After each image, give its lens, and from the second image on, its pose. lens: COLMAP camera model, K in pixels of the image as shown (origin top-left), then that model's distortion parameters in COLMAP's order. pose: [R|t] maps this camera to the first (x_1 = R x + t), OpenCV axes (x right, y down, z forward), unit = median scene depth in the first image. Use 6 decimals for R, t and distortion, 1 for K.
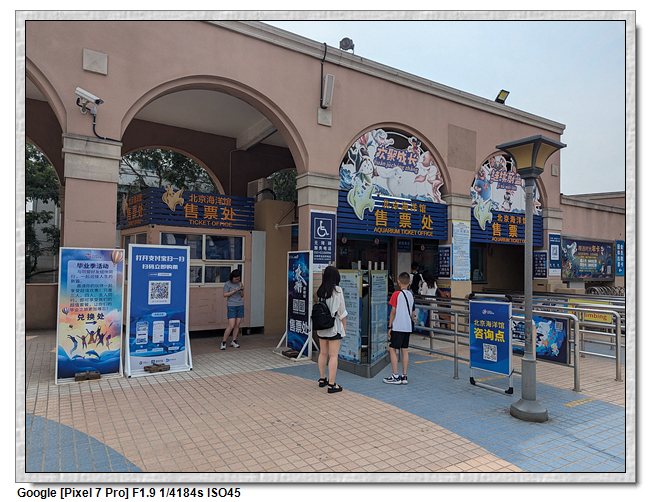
lens RADIAL K [[420.7, 0, 319.8], [0, 420.7, 255.3], [0, 0, 1]] dist [0.033057, -0.018707]
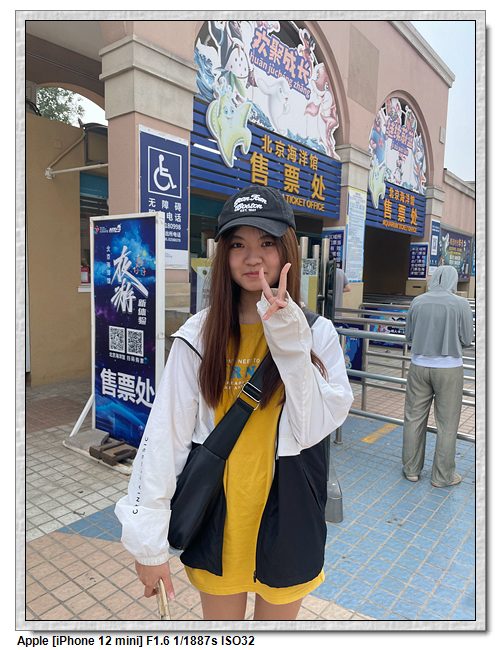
lens RADIAL K [[460.7, 0, 254.8], [0, 460.7, 318.6], [0, 0, 1]] dist [0.020041, -0.024416]
pose [[0.937309, -0.027262, 0.347431, -0.068631], [-0.022847, 0.989984, 0.139320, 0.019539], [-0.347749, -0.138524, 0.927298, 0.387231]]
